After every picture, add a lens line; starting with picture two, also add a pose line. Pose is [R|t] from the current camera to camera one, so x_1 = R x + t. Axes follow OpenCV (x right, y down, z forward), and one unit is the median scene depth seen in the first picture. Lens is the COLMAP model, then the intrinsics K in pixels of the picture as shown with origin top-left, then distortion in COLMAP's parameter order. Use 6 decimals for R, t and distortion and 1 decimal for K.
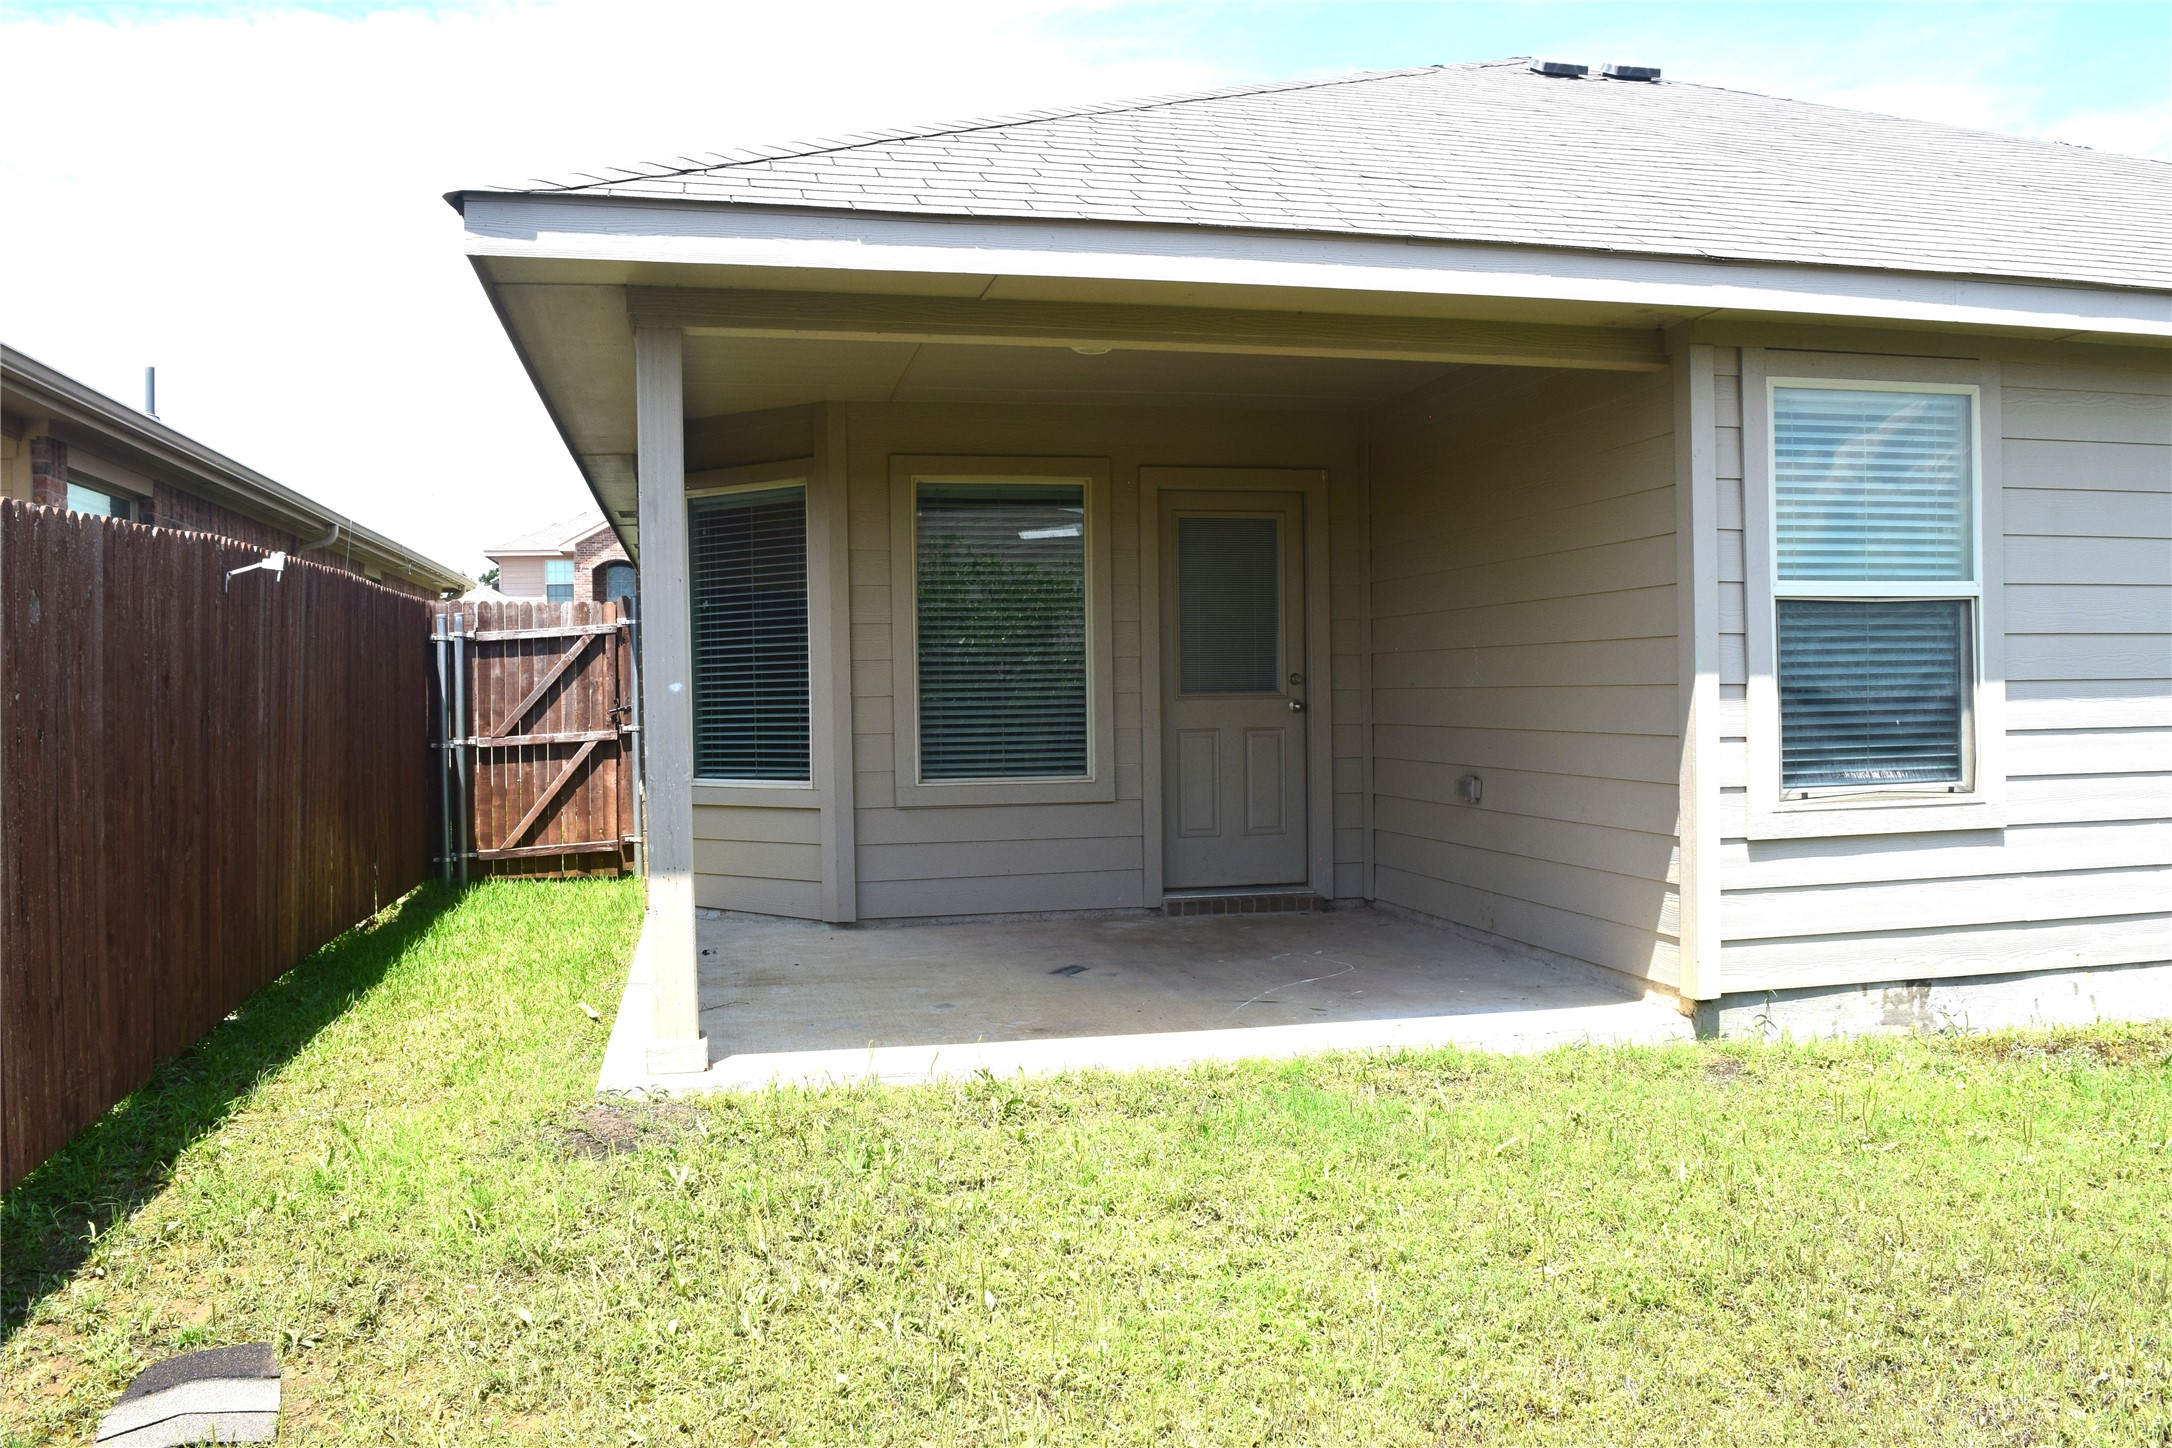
lens RADIAL K [[1706.1, 0, 1086.0], [0, 1706.1, 724.0], [0, 0, 1]] dist [-0.093524, 0.019306]
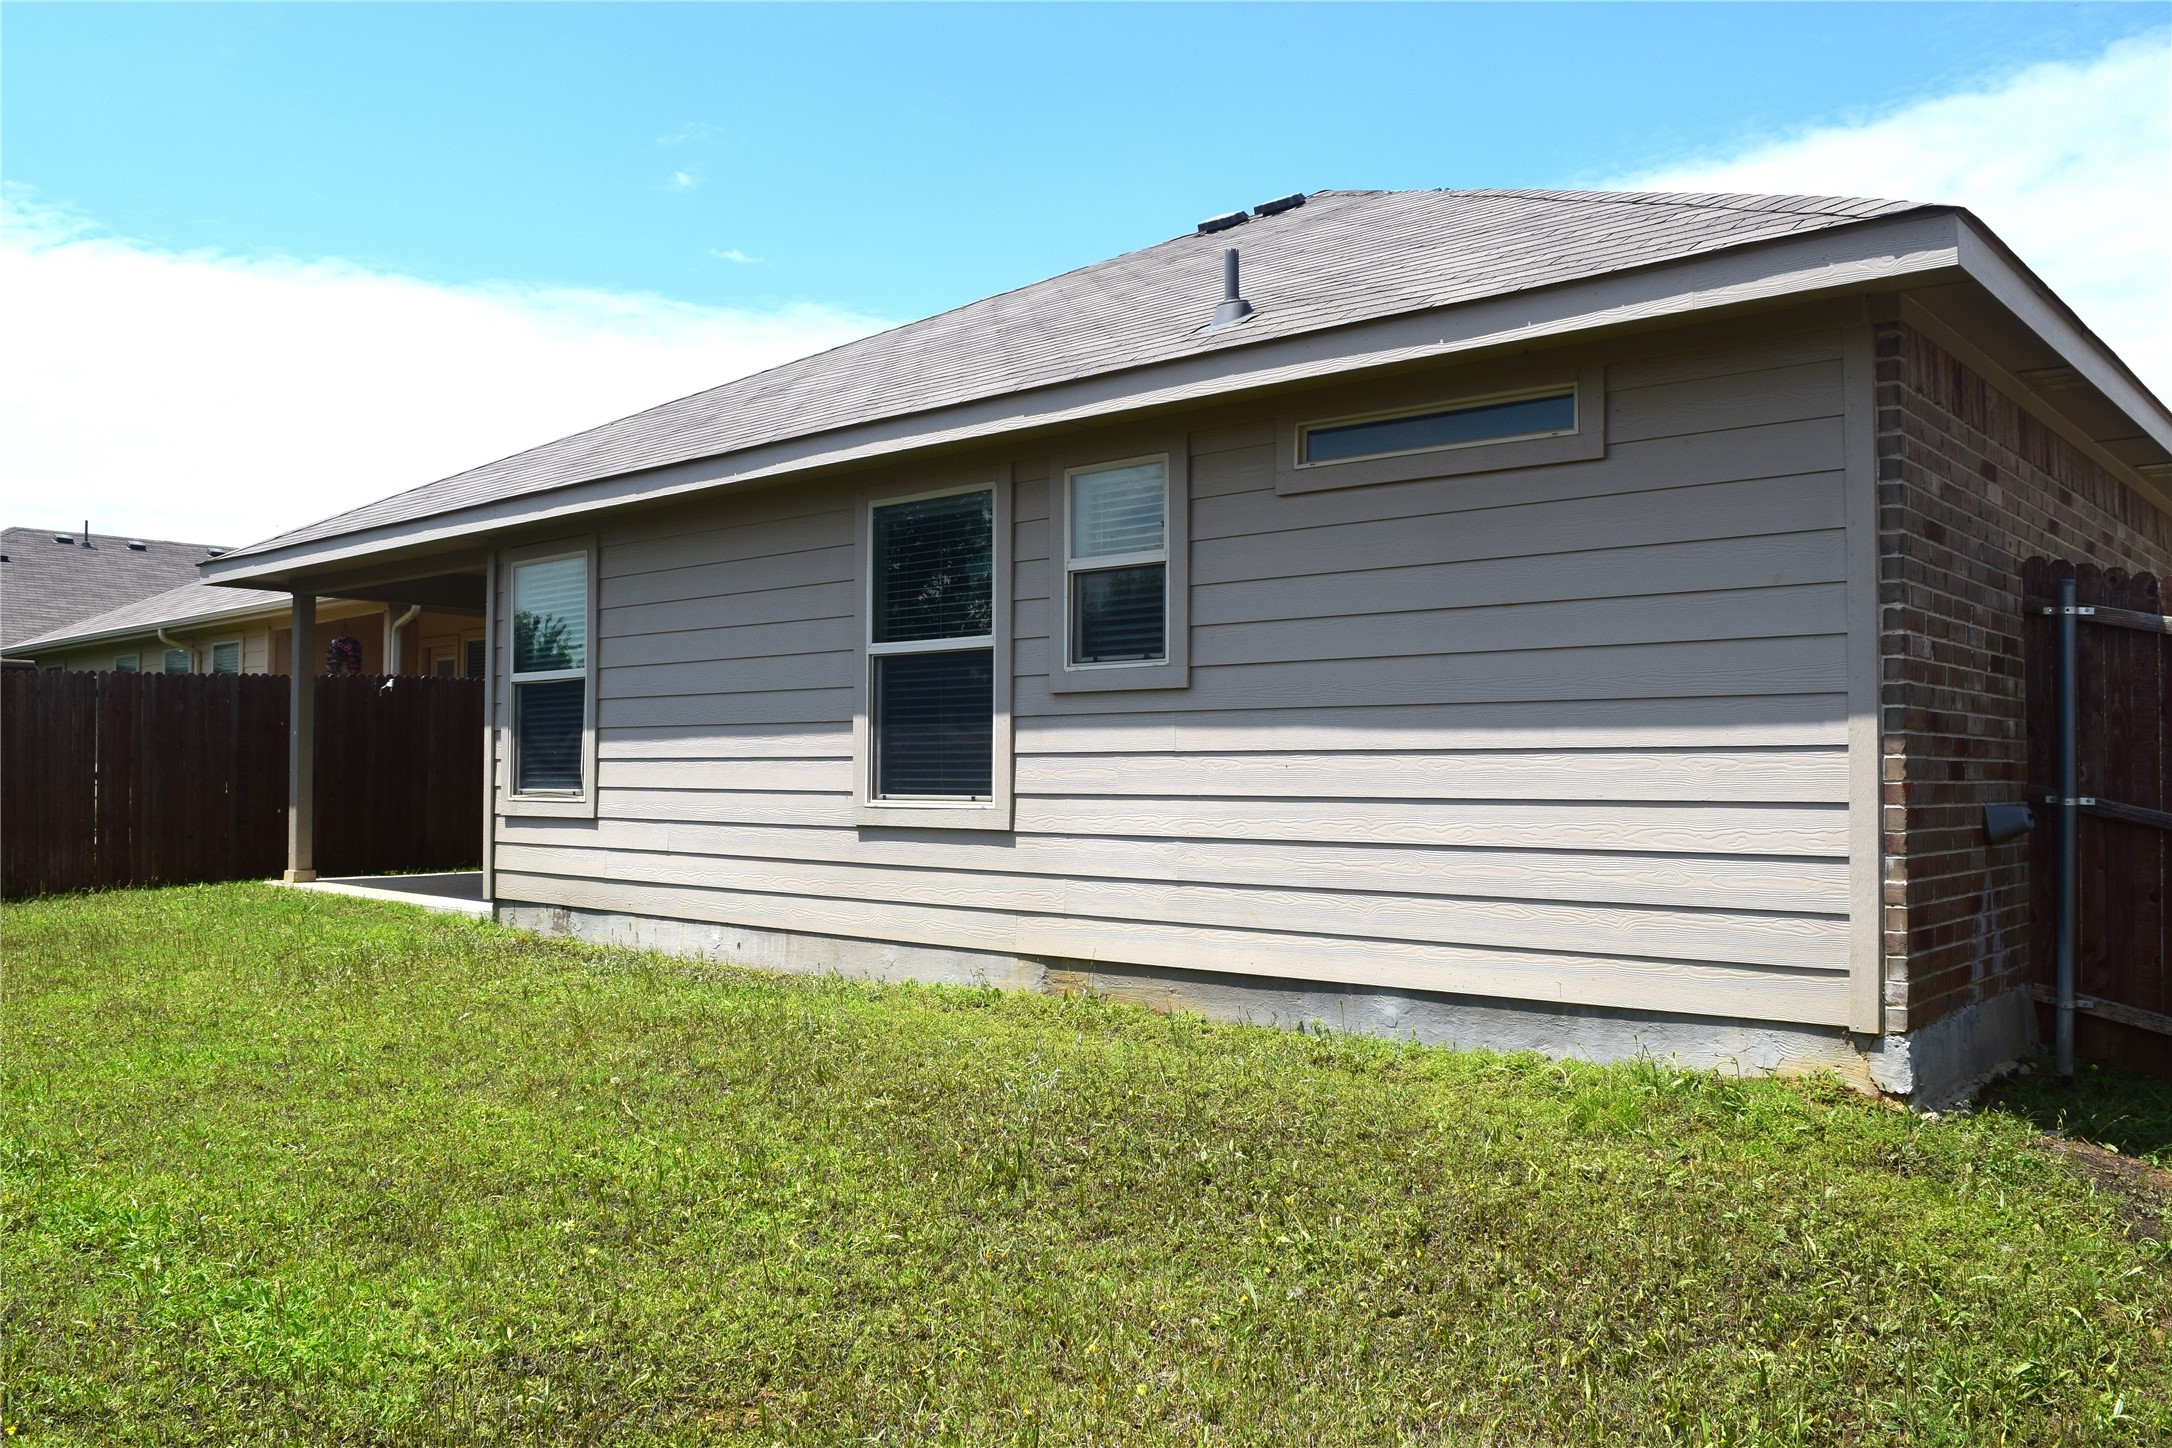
lens RADIAL K [[1706.1, 0, 1086.0], [0, 1706.1, 724.0], [0, 0, 1]] dist [-0.093524, 0.019306]
pose [[0.581209, -0.007623, -0.813719, 2.272916], [-0.025819, 0.999280, -0.027803, 0.003410], [0.813345, 0.037169, 0.580594, 0.441373]]
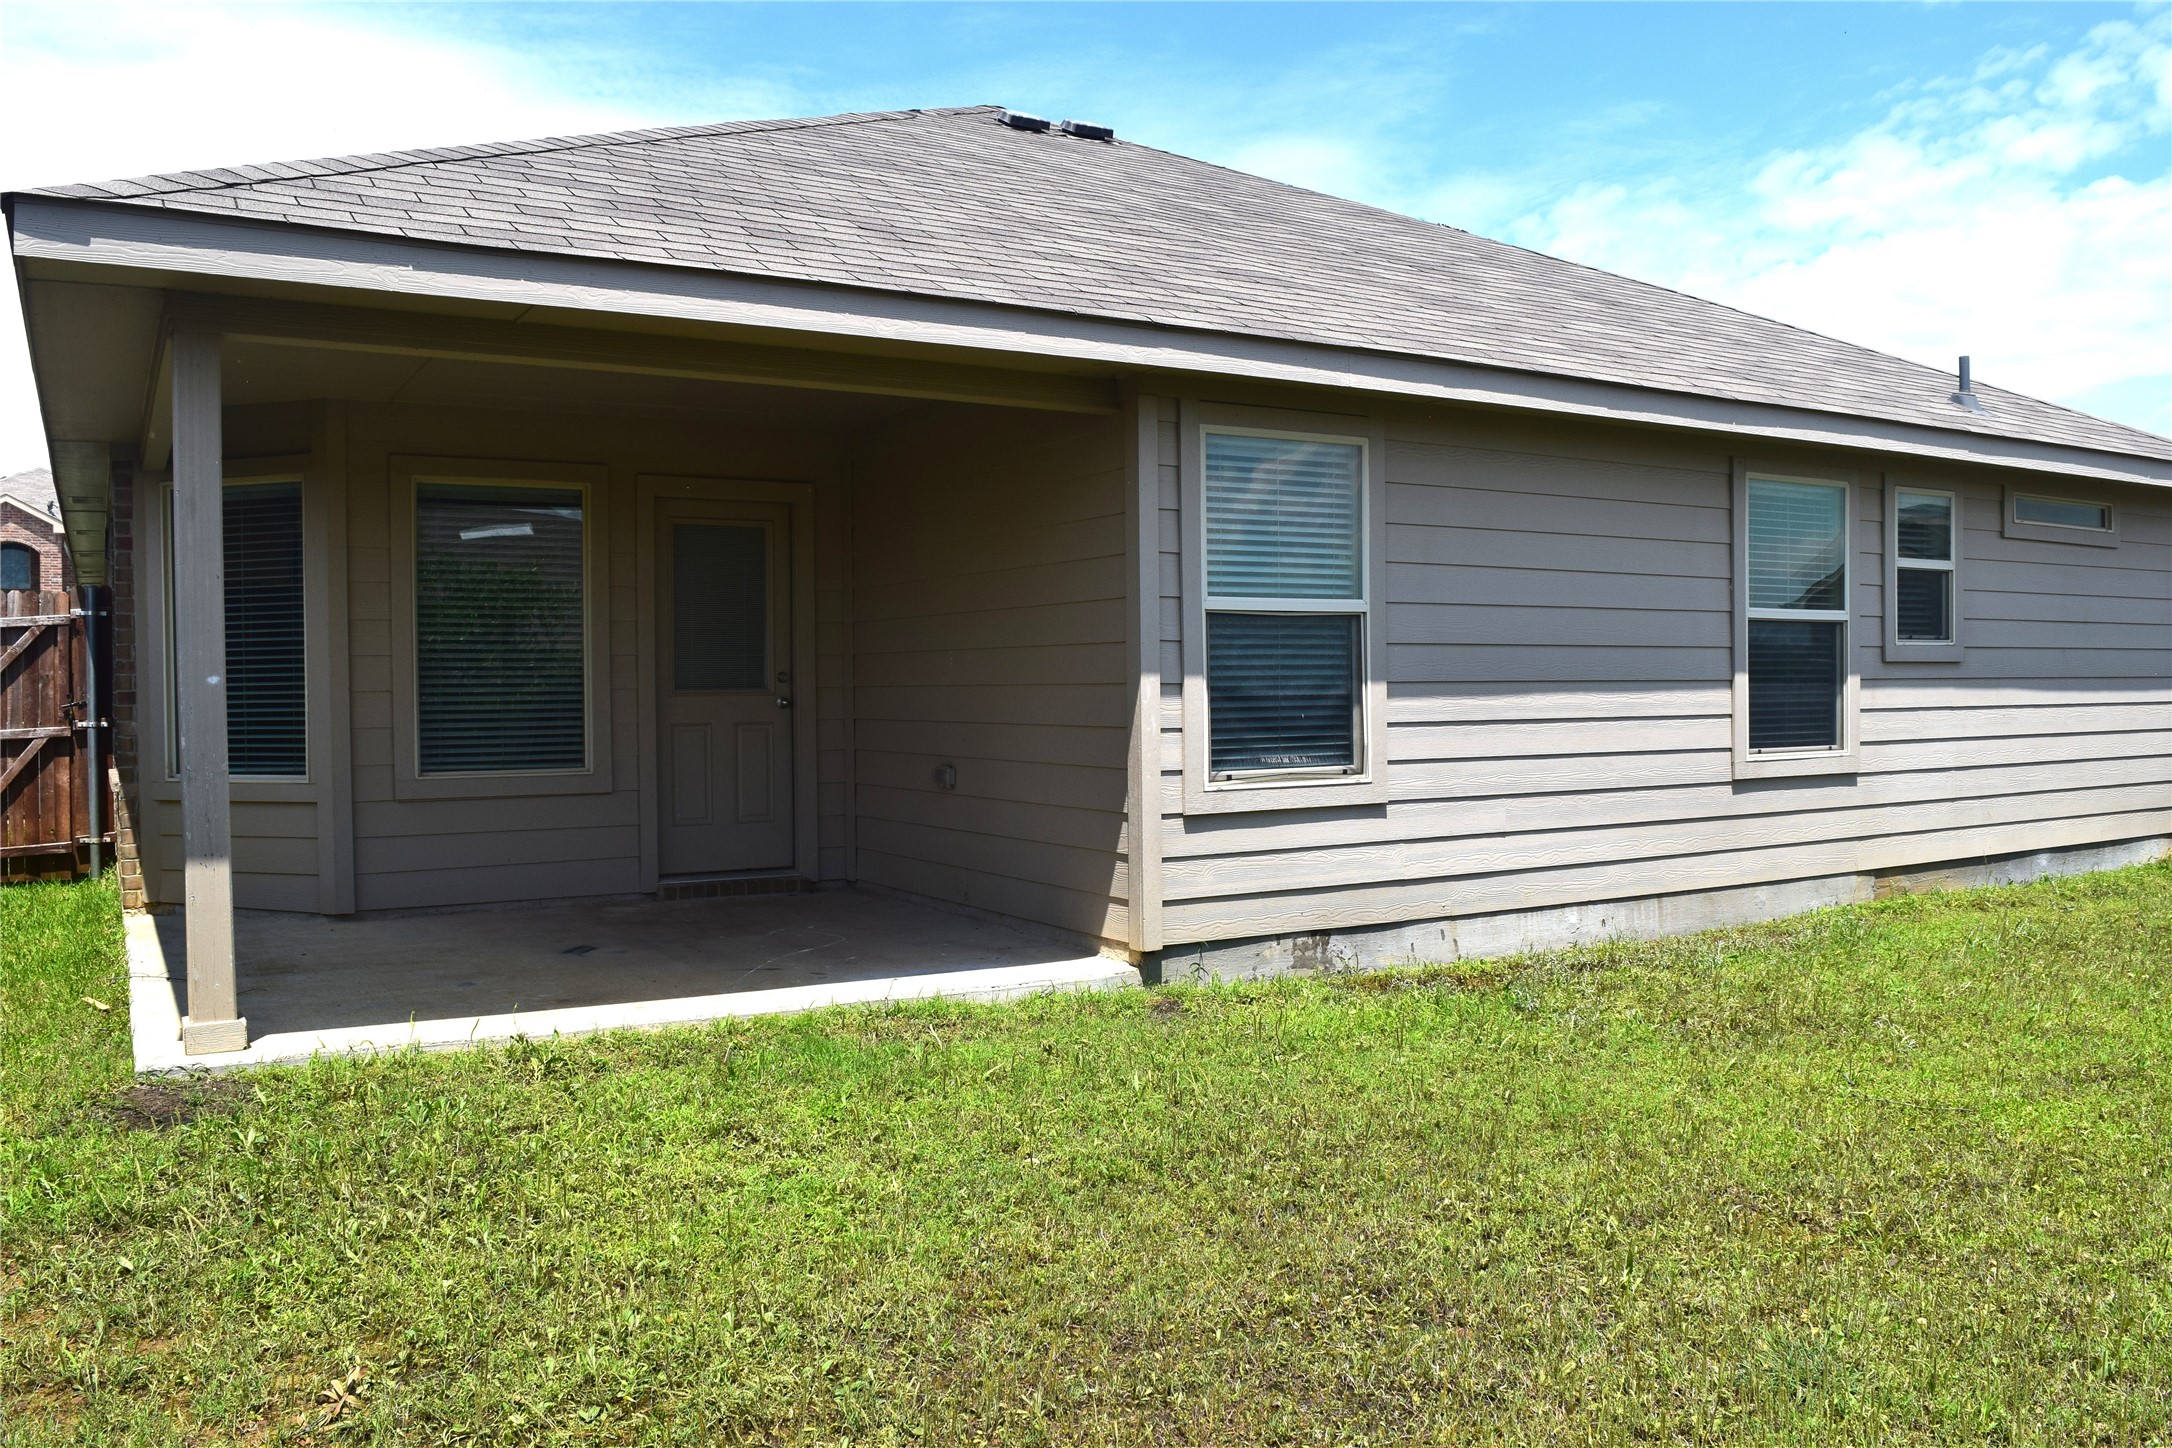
lens RADIAL K [[1706.1, 0, 1086.0], [0, 1706.1, 724.0], [0, 0, 1]] dist [-0.093524, 0.019306]
pose [[0.949297, -0.000361, 0.314380, -0.048429], [0.000361, 1.000000, 0.000056, 0.004606], [-0.314380, 0.000060, 0.949297, -0.116577]]
